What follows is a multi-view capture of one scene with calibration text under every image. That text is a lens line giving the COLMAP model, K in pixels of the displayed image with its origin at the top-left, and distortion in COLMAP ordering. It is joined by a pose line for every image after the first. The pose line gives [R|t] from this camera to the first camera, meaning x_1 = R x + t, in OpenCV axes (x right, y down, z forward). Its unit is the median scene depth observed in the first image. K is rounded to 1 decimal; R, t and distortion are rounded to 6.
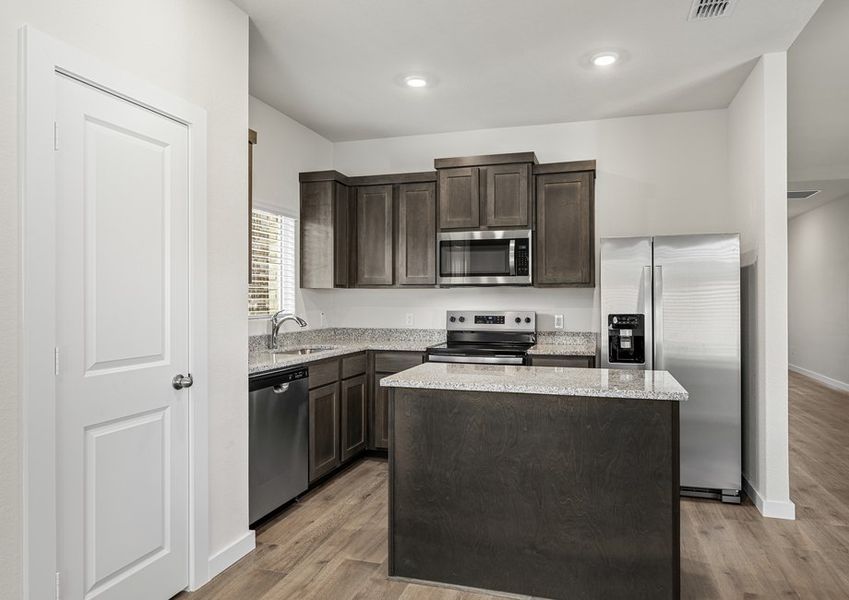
lens RADIAL K [[539.0, 0, 450.7], [0, 539.0, 297.5], [0, 0, 1]] dist [0.000650, -0.000308]
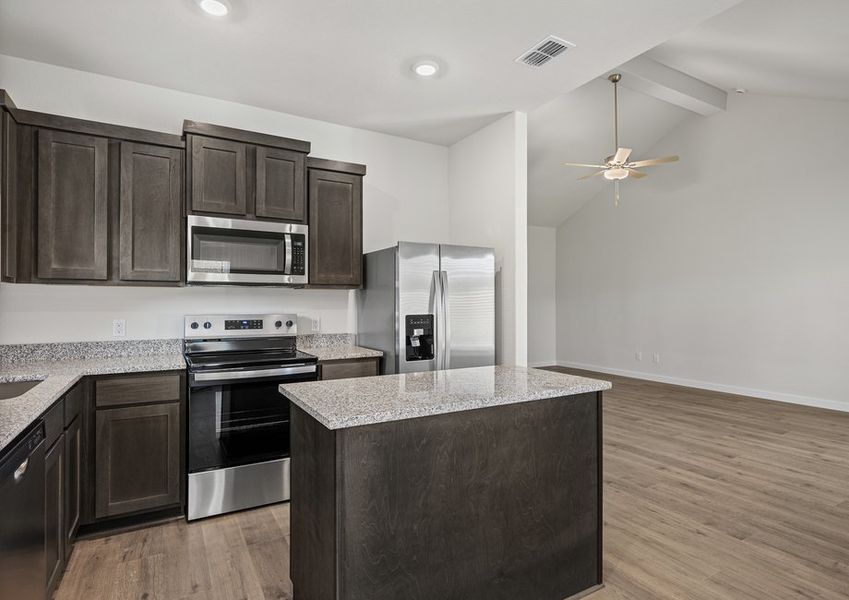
lens RADIAL K [[453.3, 0, 429.7], [0, 453.3, 299.6], [0, 0, 1]] dist [-0.001778, -0.000235]
pose [[0.693170, 0.004816, 0.720758, -0.264297], [-0.003457, 0.999988, -0.003357, 0.002935], [-0.720766, -0.000164, 0.693178, 0.308060]]
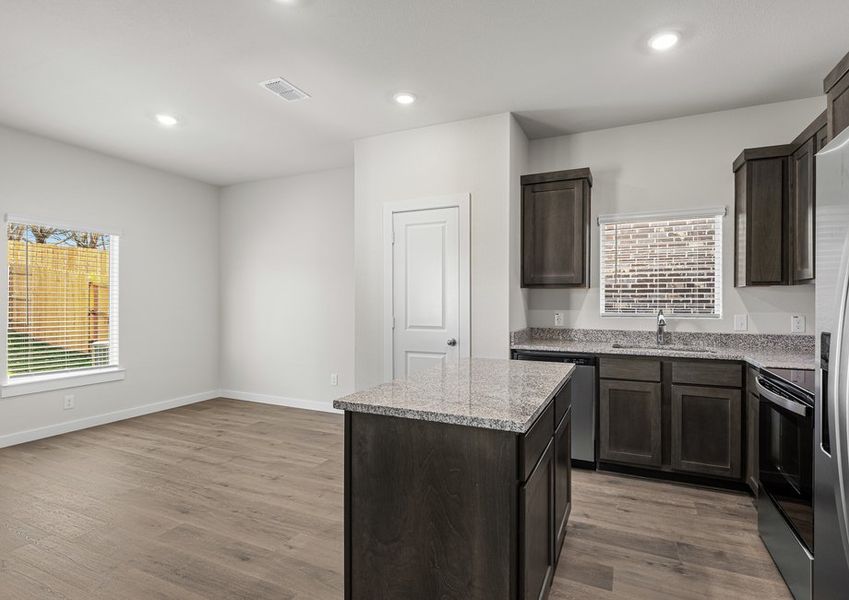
lens RADIAL K [[437.5, 0, 434.3], [0, 437.5, 302.4], [0, 0, 1]] dist [0.000397, -0.000067]
pose [[-0.151438, 0.004855, -0.988455, 0.580677], [0.003239, 0.999985, 0.004416, 0.004146], [0.988461, -0.002533, -0.151451, 0.647907]]
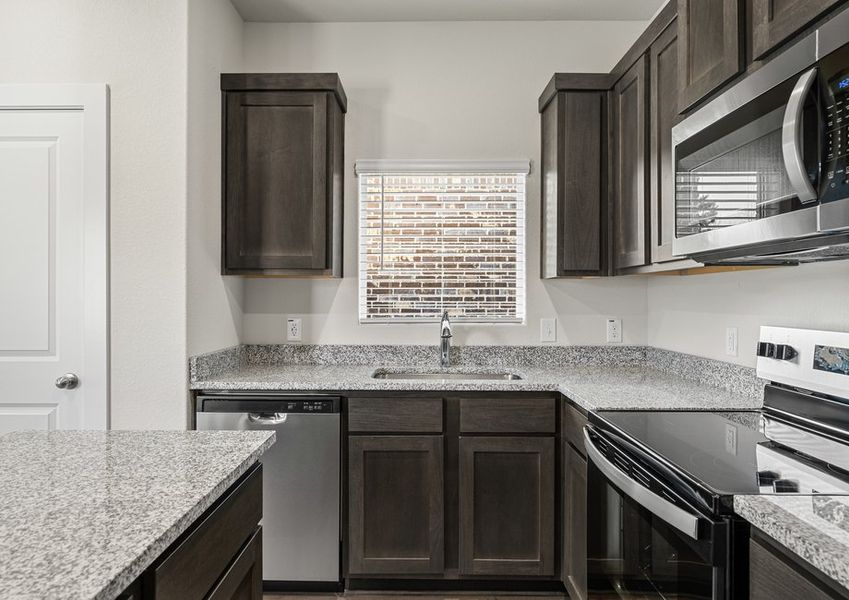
lens RADIAL K [[539.6, 0, 424.5], [0, 539.6, 300.0], [0, 0, 1]] dist [-0.002096, -0.000538]
pose [[0.265737, 0.004913, -0.964033, 0.323397], [0.001442, 0.999984, 0.005494, 0.004385], [0.964045, -0.002850, 0.265725, 0.747037]]
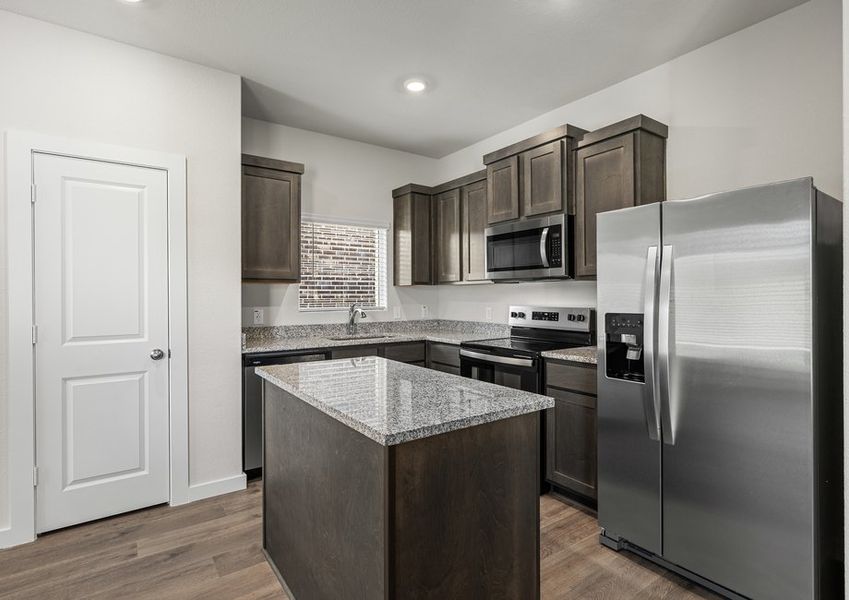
lens RADIAL K [[431.9, 0, 424.1], [0, 431.9, 295.8], [0, 0, 1]] dist [0.000073, 0.000232]
pose [[0.777089, -0.002147, -0.629388, 0.410477], [0.005840, 0.999976, 0.003799, 0.002115], [0.629364, -0.006628, 0.777082, 0.311689]]
